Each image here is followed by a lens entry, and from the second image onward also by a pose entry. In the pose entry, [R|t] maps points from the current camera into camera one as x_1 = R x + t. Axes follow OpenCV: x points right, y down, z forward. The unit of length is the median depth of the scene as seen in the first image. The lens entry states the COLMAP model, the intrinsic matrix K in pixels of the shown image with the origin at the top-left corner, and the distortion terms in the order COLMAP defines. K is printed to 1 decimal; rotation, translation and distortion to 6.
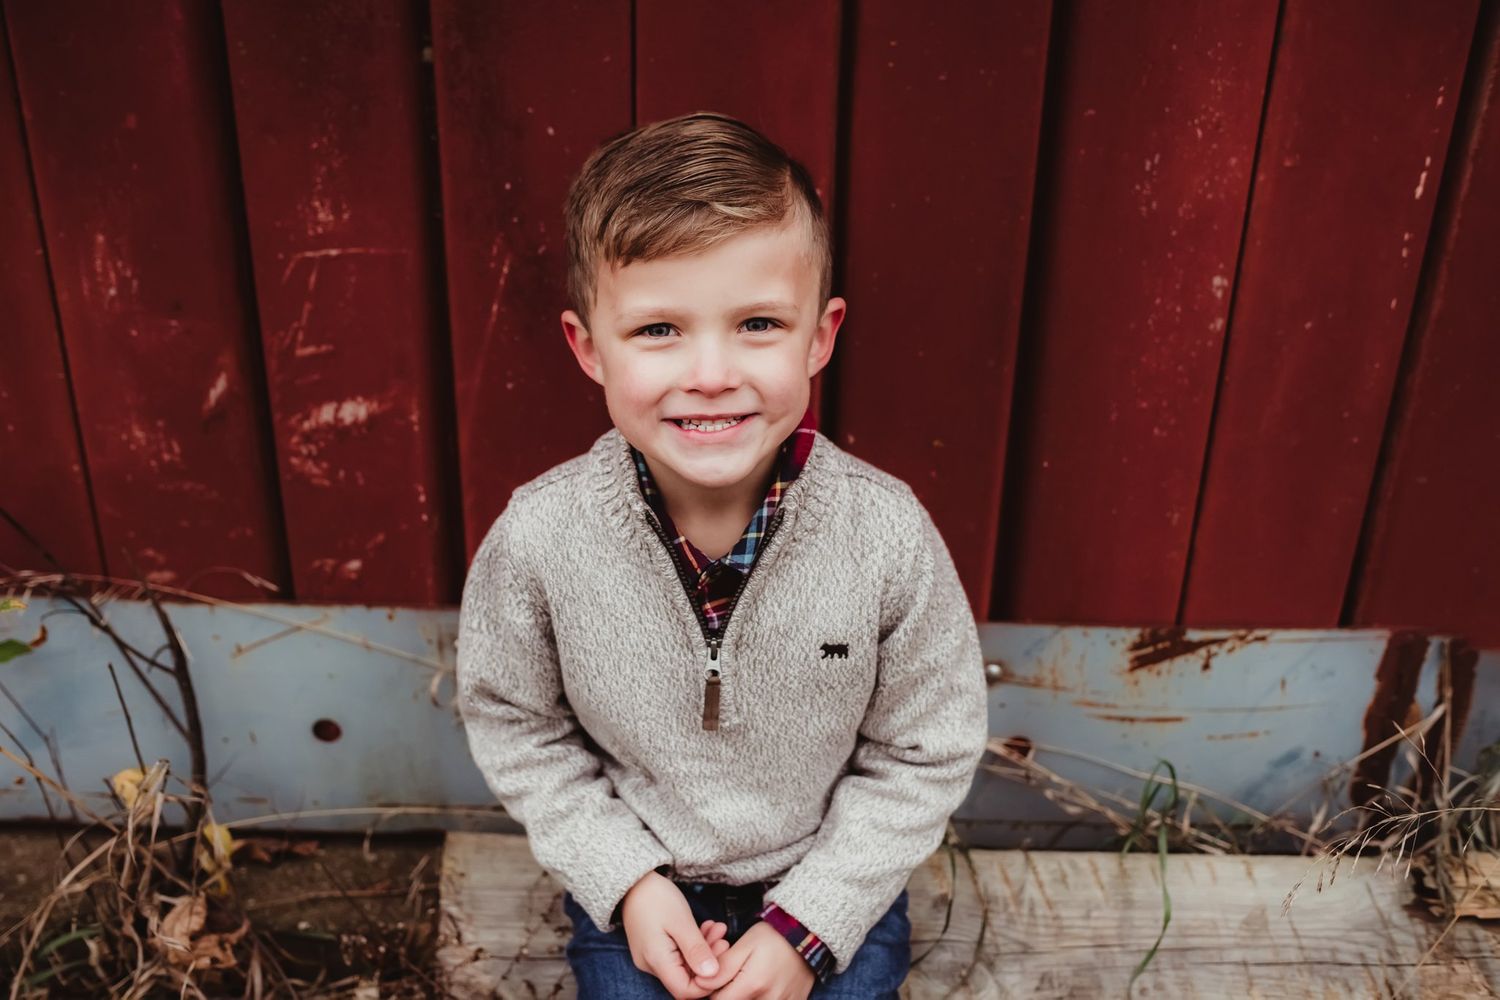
lens RADIAL K [[1515.6, 0, 735.5], [0, 1515.6, 497.7], [0, 0, 1]] dist [-0.068070, 0.000000]
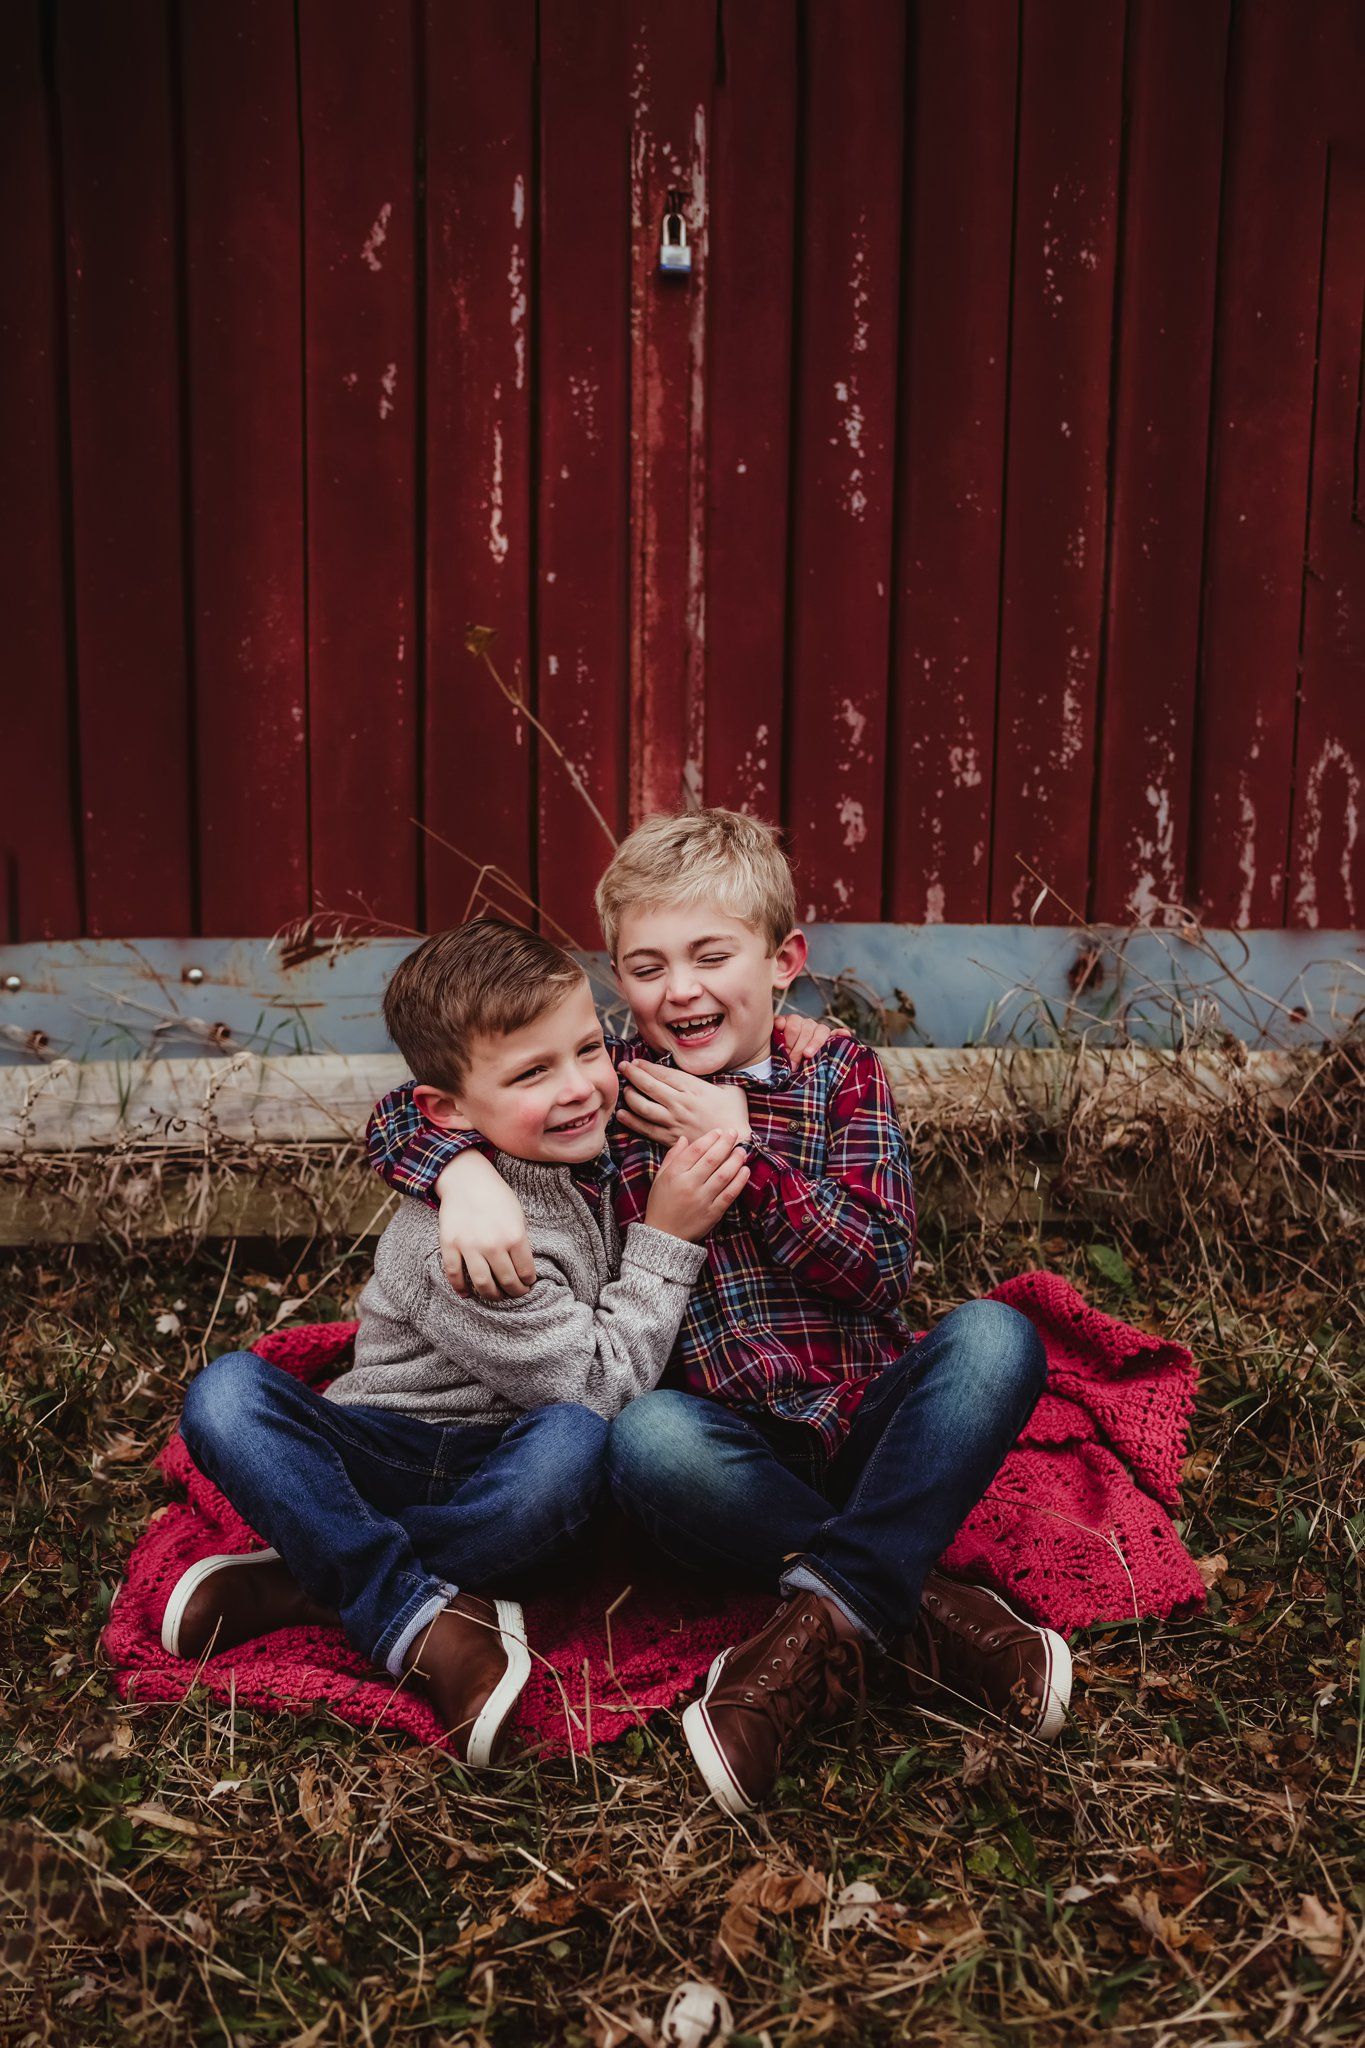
lens RADIAL K [[1808.0, 0, 719.0], [0, 1808.0, 1076.3], [0, 0, 1]] dist [-0.073617, 0.014655]
pose [[0.983212, -0.032586, 0.179531, 0.417563], [0.084543, 0.953294, -0.289972, 0.917222], [-0.161697, 0.300282, 0.940045, -0.930384]]
